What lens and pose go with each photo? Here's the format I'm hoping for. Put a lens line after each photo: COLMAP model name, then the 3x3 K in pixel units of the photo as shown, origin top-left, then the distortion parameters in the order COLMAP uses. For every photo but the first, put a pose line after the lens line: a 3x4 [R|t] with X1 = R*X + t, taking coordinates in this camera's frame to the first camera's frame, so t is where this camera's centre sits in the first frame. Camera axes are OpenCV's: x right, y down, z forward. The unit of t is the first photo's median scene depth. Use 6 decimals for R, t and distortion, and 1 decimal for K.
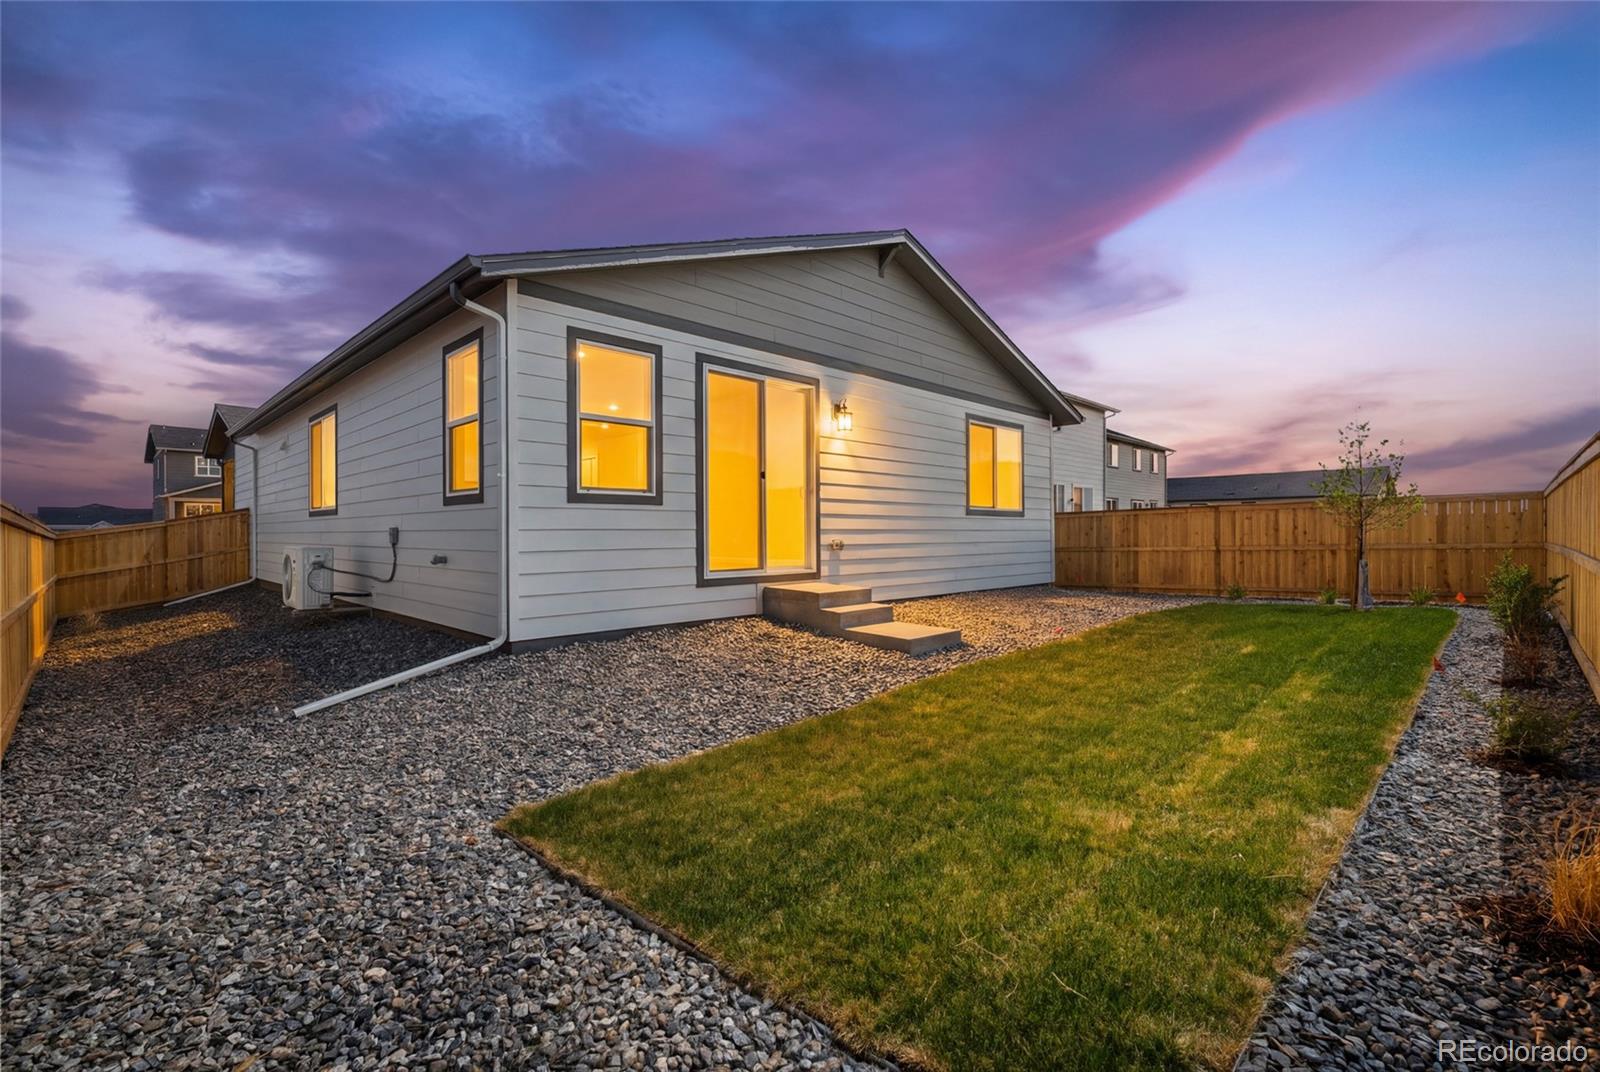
lens RADIAL K [[715.7, 0, 800.0], [0, 715.7, 536.0], [0, 0, 1]] dist [0.000270, 0.000008]
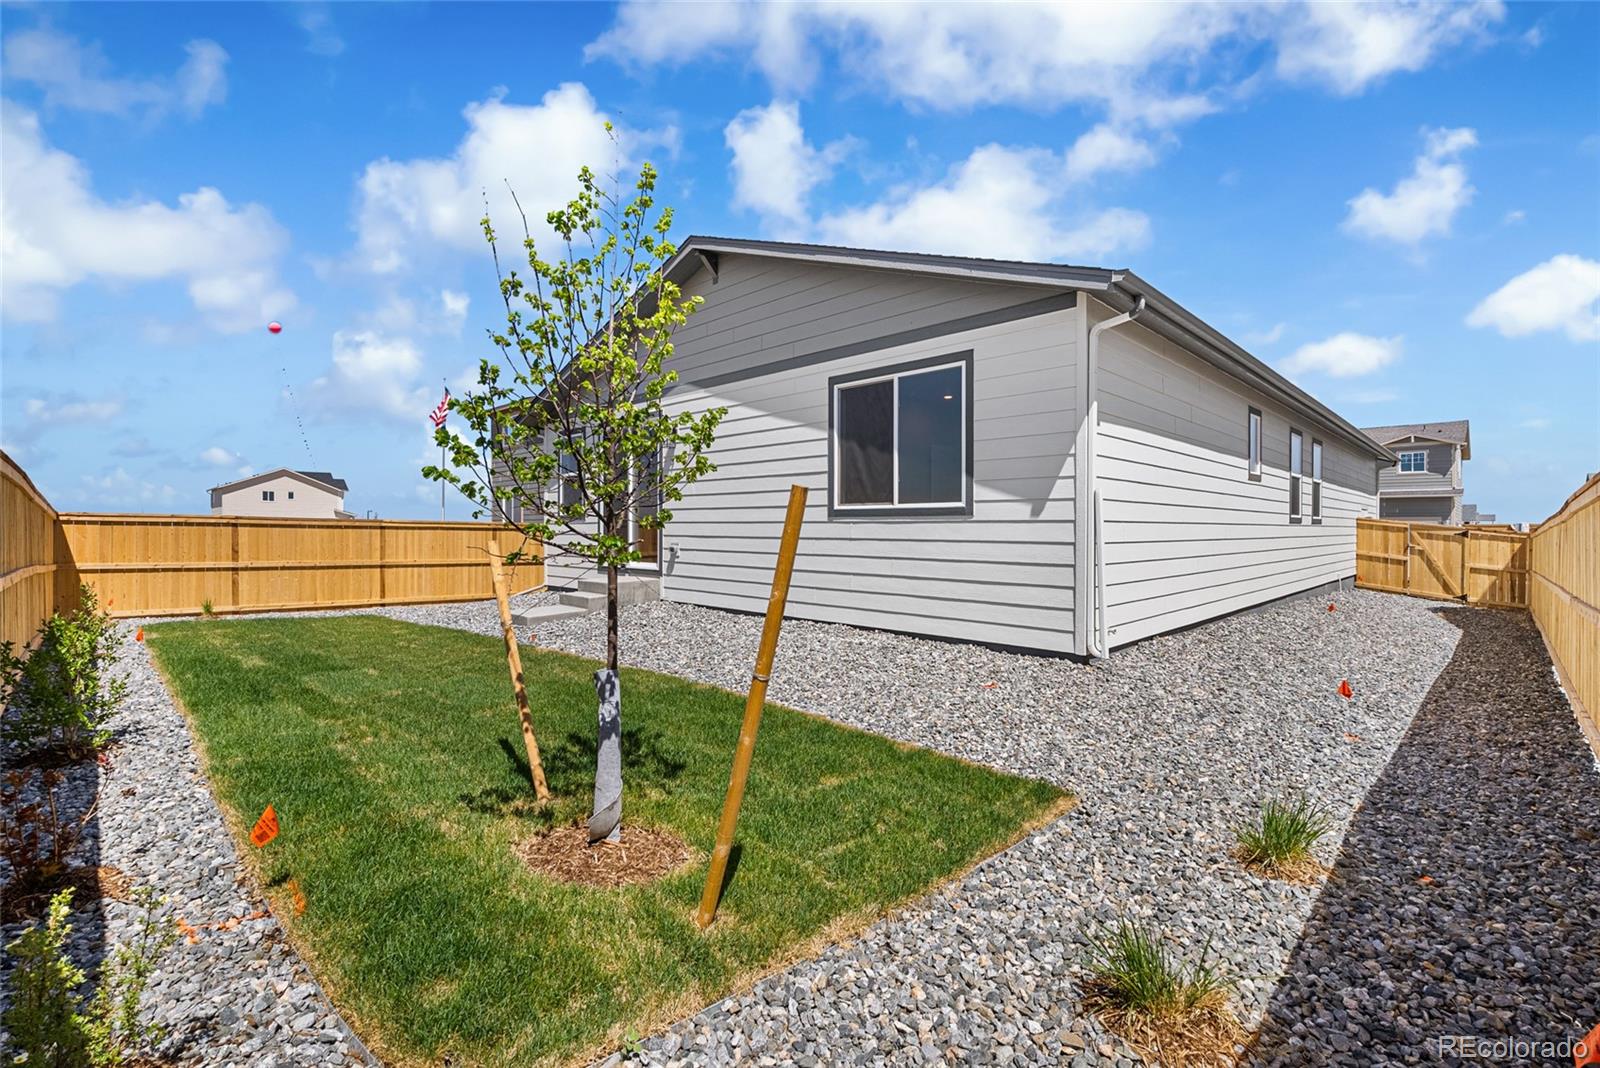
lens RADIAL K [[715.7, 0, 800.0], [0, 715.7, 534.0], [0, 0, 1]] dist [0.000270, 0.000008]
pose [[-0.005846, -0.008459, -0.999947, 0.955524], [-0.018876, 0.999787, -0.008348, -0.007794], [0.999805, 0.018827, -0.006004, 0.978192]]
